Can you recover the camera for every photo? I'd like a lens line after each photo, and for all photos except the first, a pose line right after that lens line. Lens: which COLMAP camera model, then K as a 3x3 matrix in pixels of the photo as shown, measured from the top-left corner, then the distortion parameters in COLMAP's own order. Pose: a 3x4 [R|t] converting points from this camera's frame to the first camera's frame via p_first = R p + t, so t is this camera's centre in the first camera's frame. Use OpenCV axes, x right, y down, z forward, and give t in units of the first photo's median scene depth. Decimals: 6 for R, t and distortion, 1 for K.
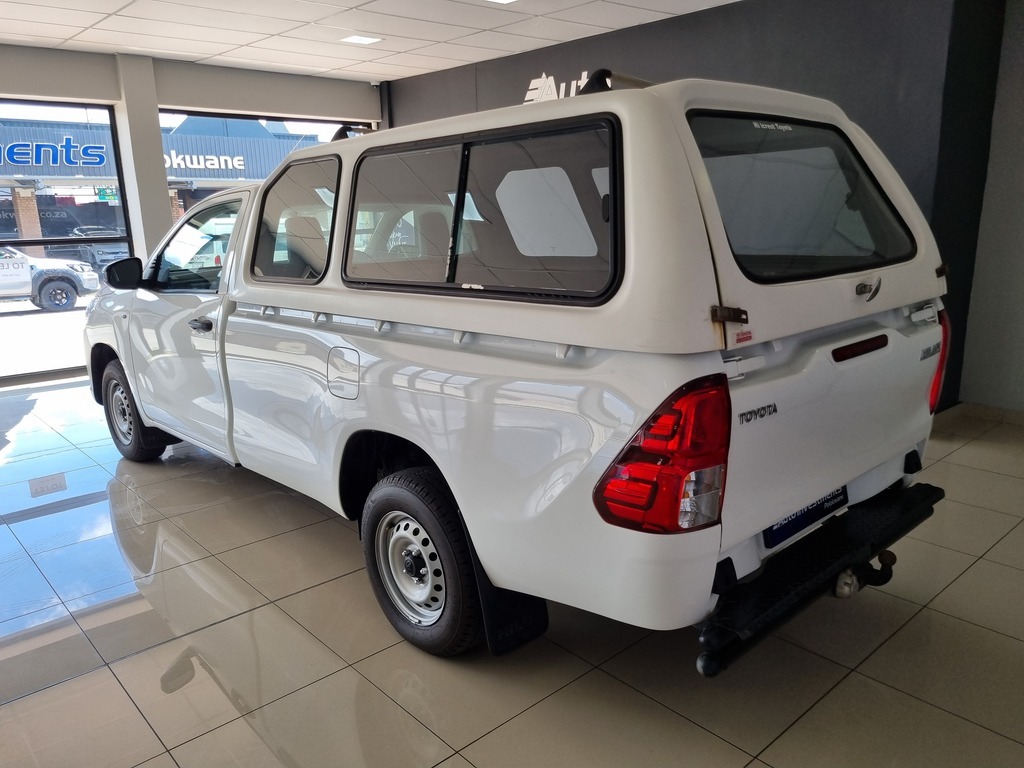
lens RADIAL K [[772.7, 0, 512.0], [0, 772.7, 384.0], [0, 0, 1]] dist [0.055011, 0.000363]
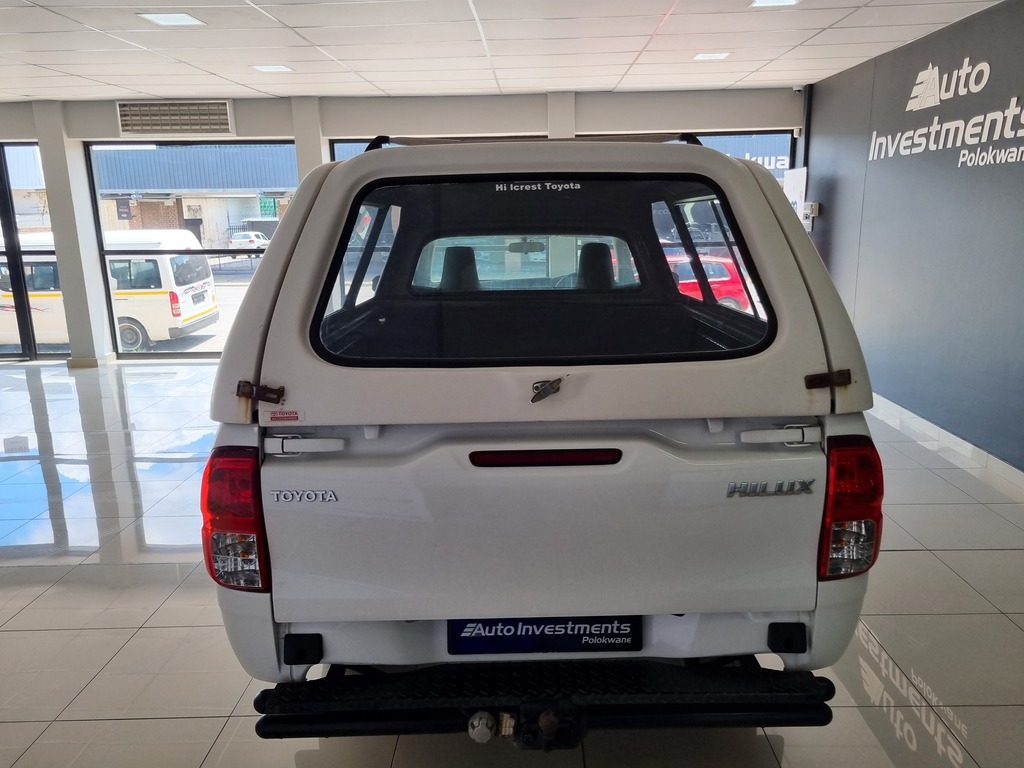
lens RADIAL K [[766.1, 0, 512.0], [0, 766.1, 384.0], [0, 0, 1]] dist [0.027567, 0.000469]
pose [[0.736454, 0.158145, -0.657743, 0.765196], [-0.151808, 0.986128, 0.067125, -0.140399], [0.659234, 0.050416, 0.750246, 0.299453]]
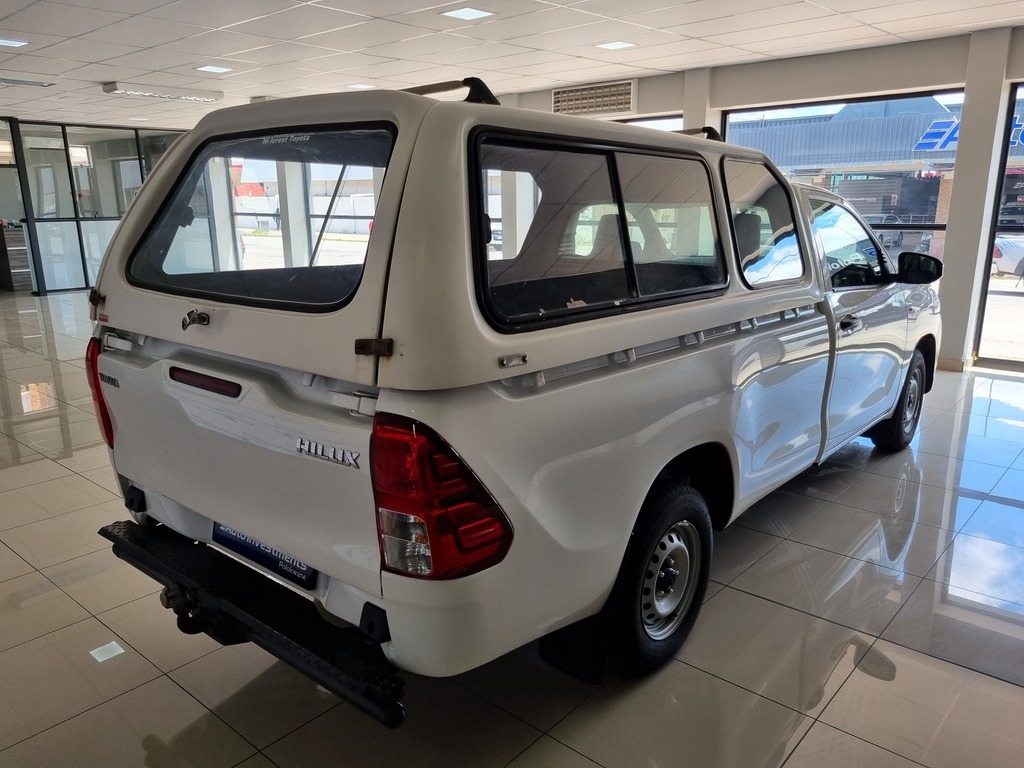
lens RADIAL K [[767.4, 0, 496.0], [0, 767.4, 387.3], [0, 0, 1]] dist [0.015187, 0.000487]
pose [[0.107428, 0.257780, -0.960213, 1.146393], [-0.220229, 0.947979, 0.229857, -0.279023], [0.969515, 0.186774, 0.158610, 1.032469]]
